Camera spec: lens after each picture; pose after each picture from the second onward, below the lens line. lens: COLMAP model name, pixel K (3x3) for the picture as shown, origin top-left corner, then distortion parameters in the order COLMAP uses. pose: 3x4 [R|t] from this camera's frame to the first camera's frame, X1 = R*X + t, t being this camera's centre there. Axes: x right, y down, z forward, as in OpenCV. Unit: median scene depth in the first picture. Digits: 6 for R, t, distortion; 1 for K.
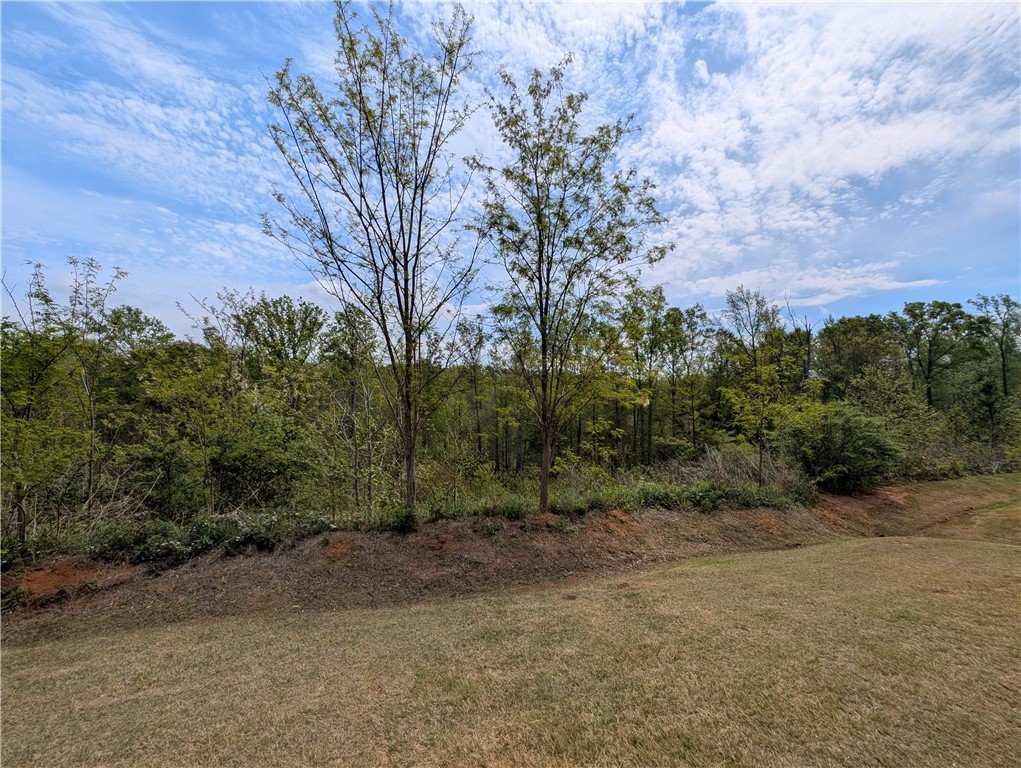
lens RADIAL K [[384.7, 0, 504.5], [0, 384.7, 382.6], [0, 0, 1]] dist [0.003875, -0.001354]
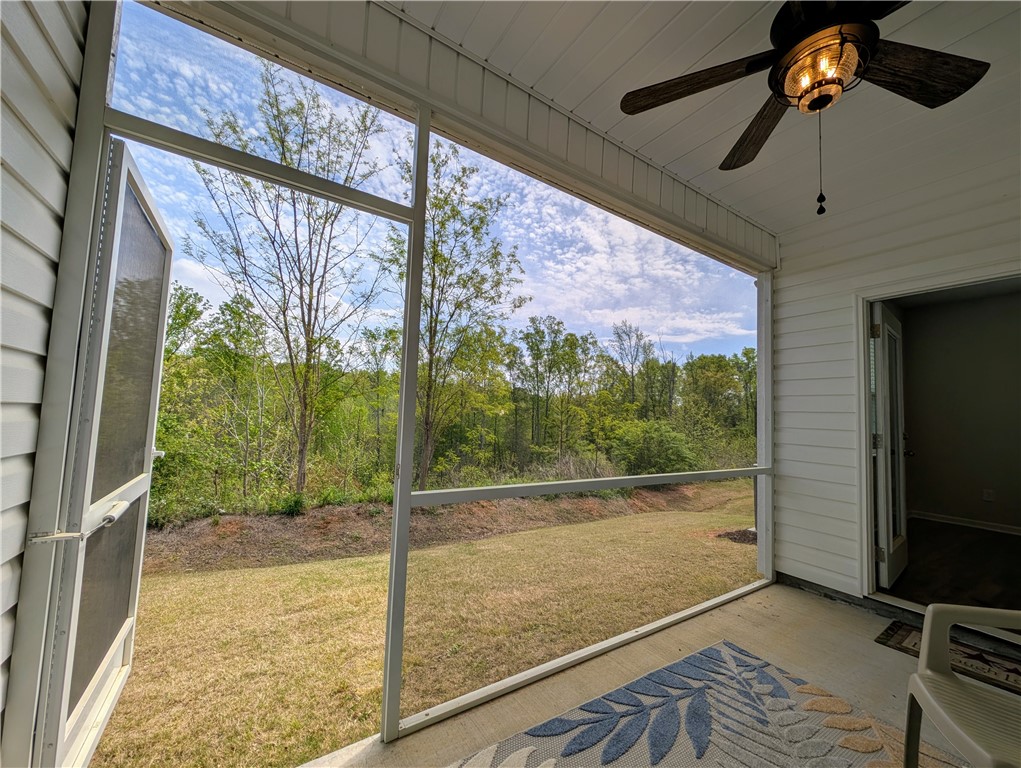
lens RADIAL K [[384.7, 0, 507.8], [0, 384.7, 385.4], [0, 0, 1]] dist [0.003875, -0.001354]
pose [[0.966328, 0.065611, 0.248808, 0.030058], [-0.059829, 0.997735, -0.030736, -0.001224], [-0.250261, 0.014815, 0.968065, -0.172068]]
